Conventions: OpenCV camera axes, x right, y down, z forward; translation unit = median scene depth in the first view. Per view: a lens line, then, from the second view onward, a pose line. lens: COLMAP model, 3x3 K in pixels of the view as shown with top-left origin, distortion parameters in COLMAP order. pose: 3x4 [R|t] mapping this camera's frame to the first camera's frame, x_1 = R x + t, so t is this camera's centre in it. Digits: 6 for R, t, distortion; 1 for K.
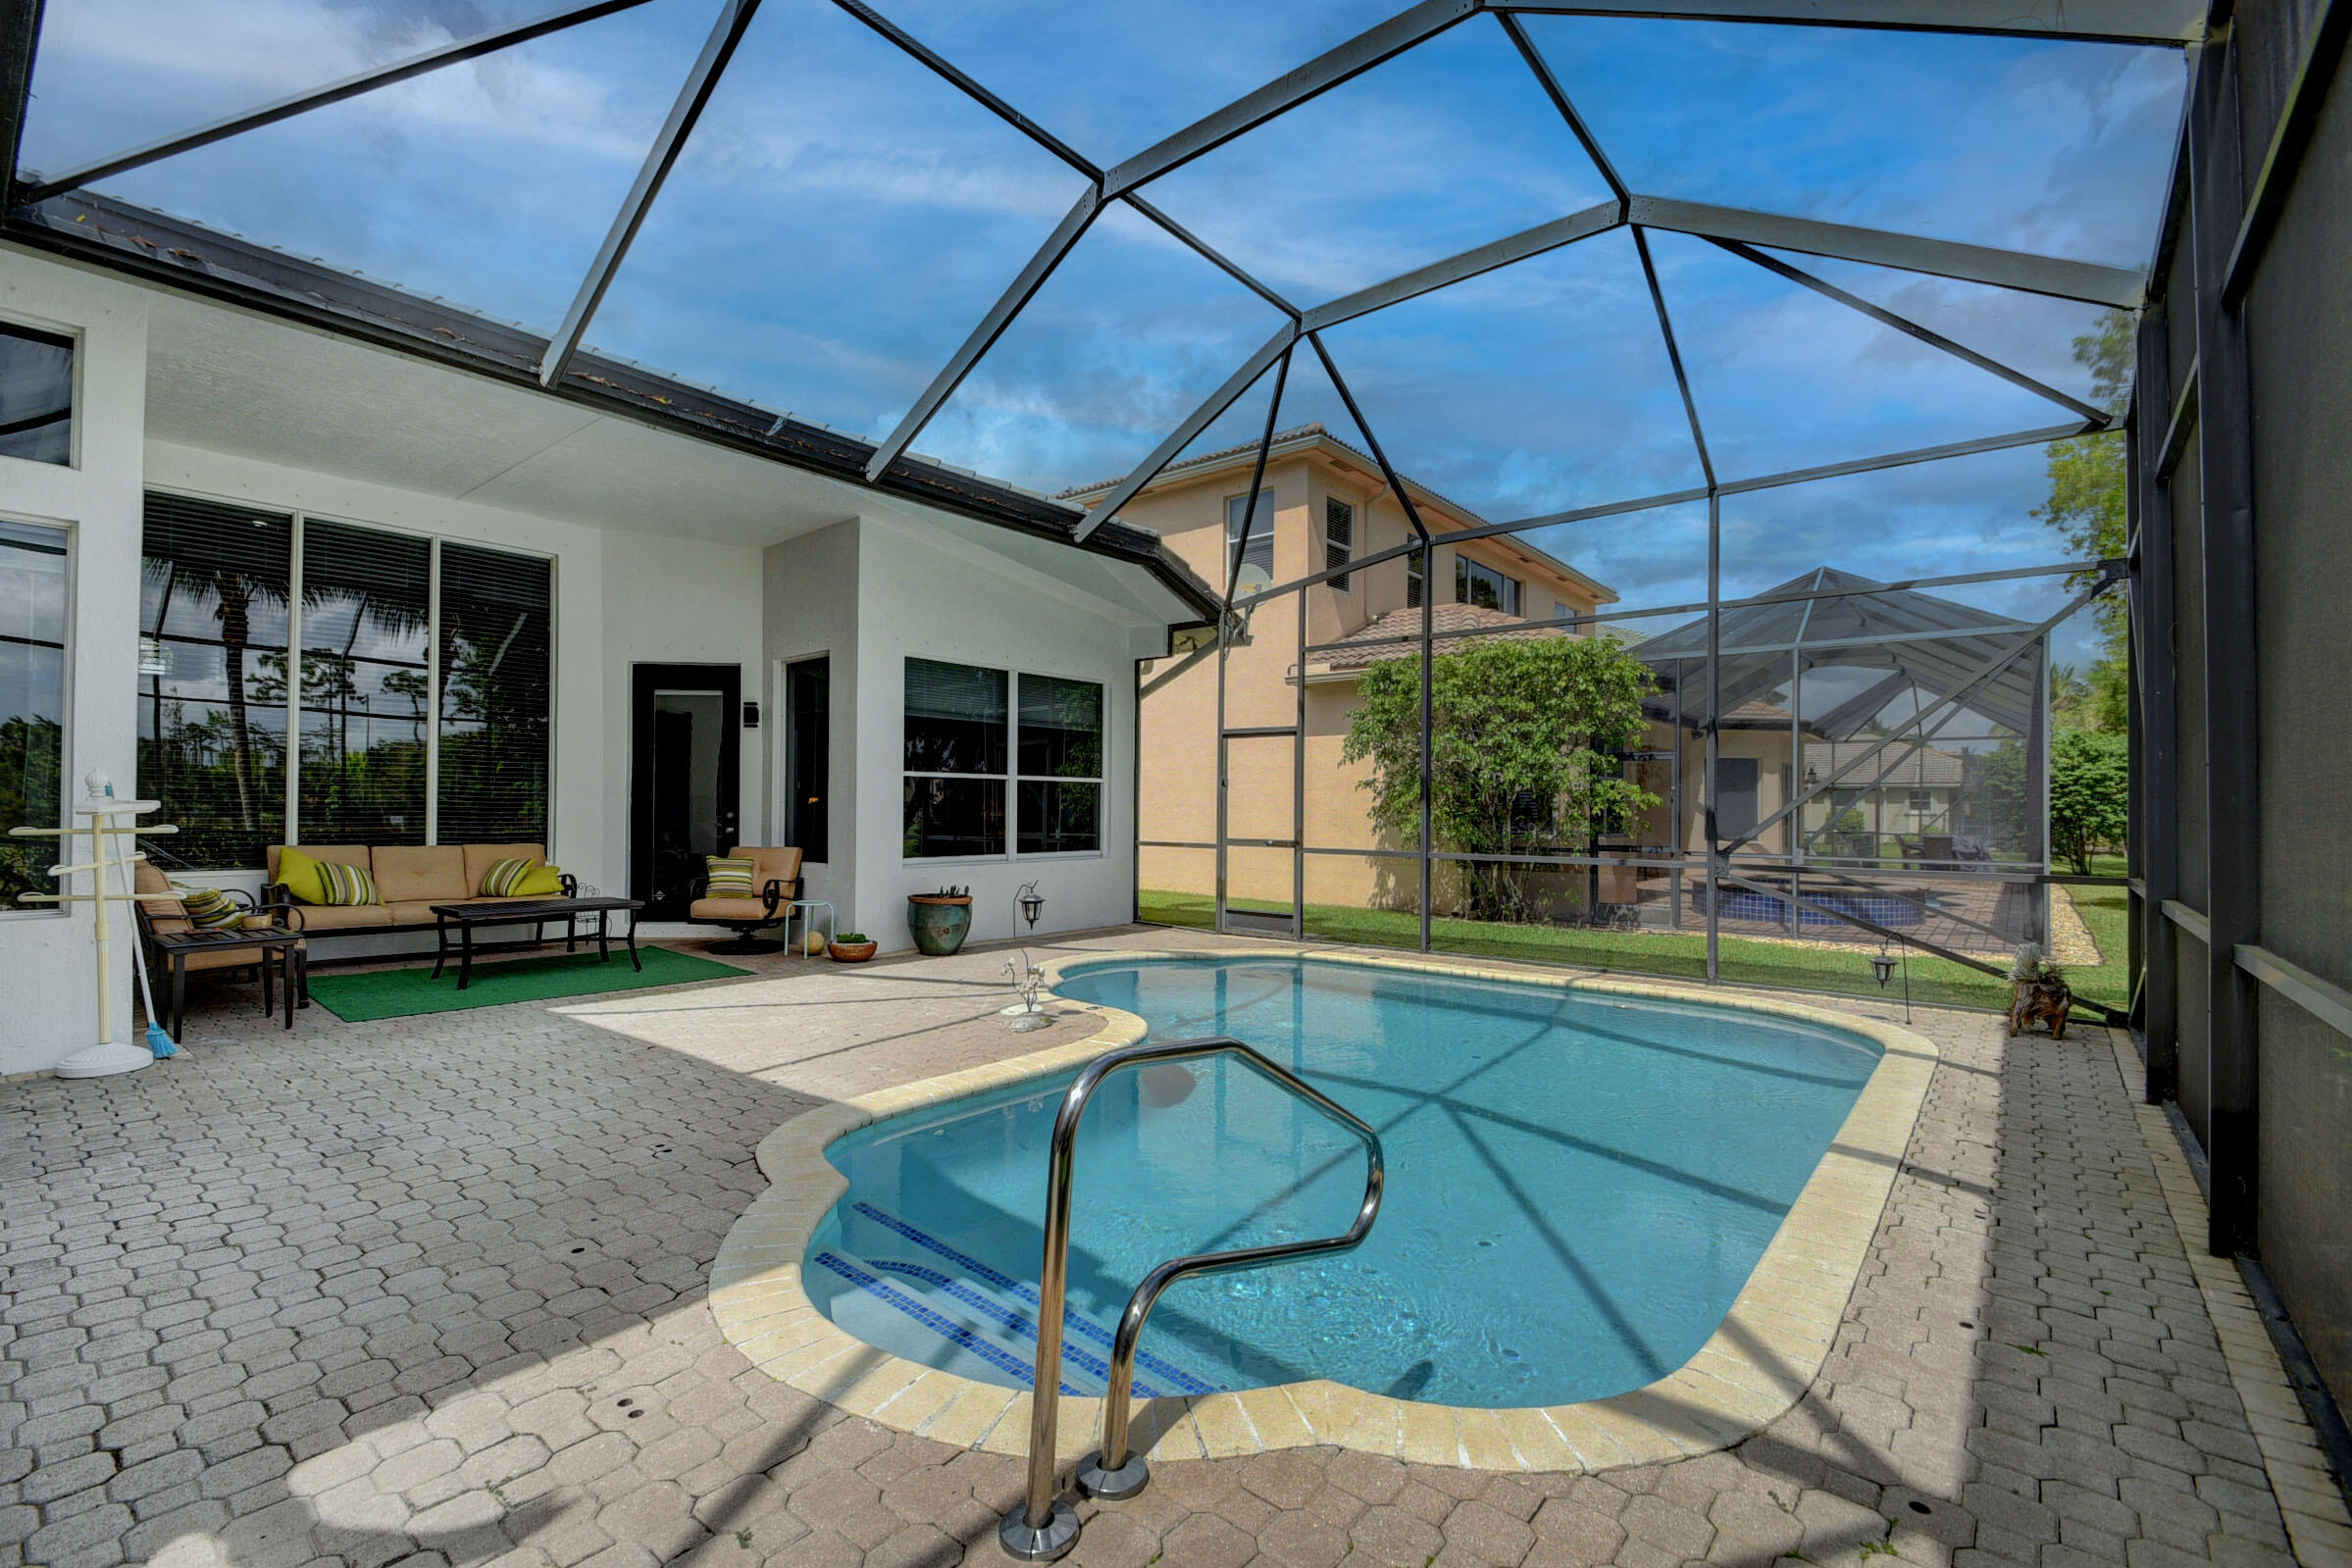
lens RADIAL K [[1077.6, 0, 1178.4], [0, 1077.6, 797.0], [0, 0, 1]] dist [-0.003076, -0.000237]
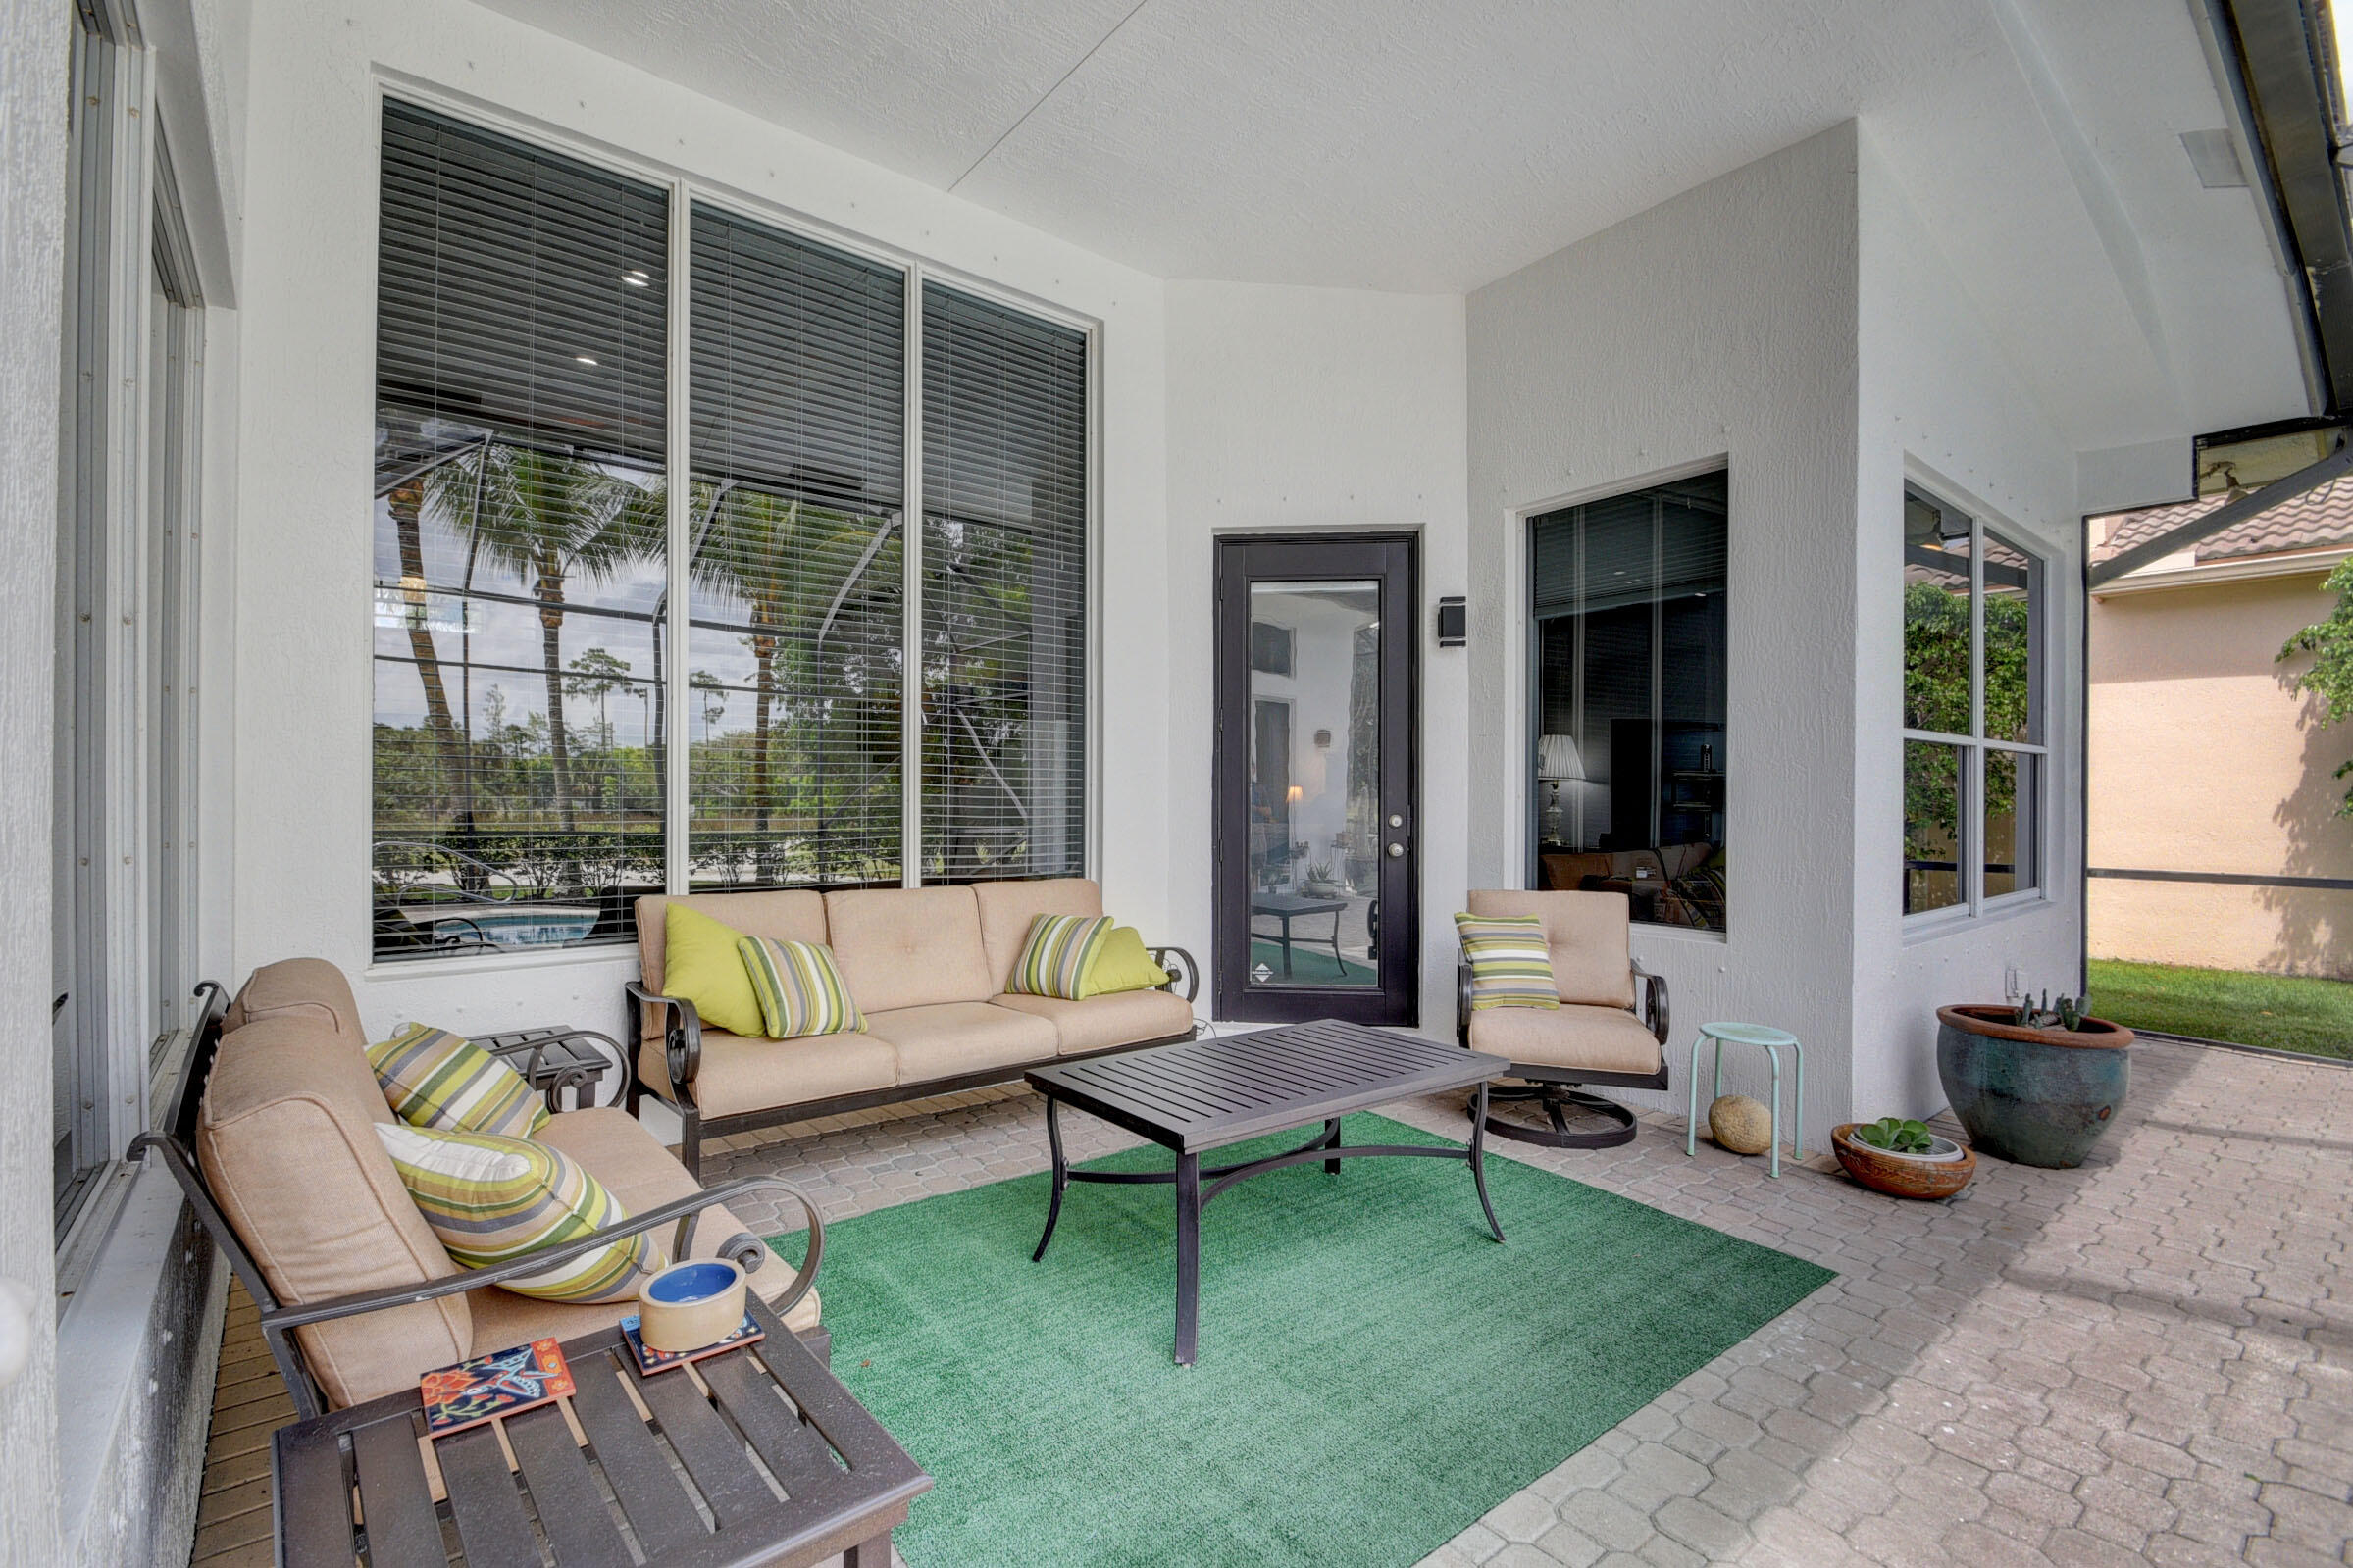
lens RADIAL K [[1057.7, 0, 1137.6], [0, 1057.7, 791.0], [0, 0, 1]] dist [-0.001453, 0.000031]
pose [[0.977713, -0.000980, -0.209941, -0.434562], [0.002115, 0.999984, 0.005182, -0.000252], [0.209933, -0.005510, 0.977700, 0.482386]]
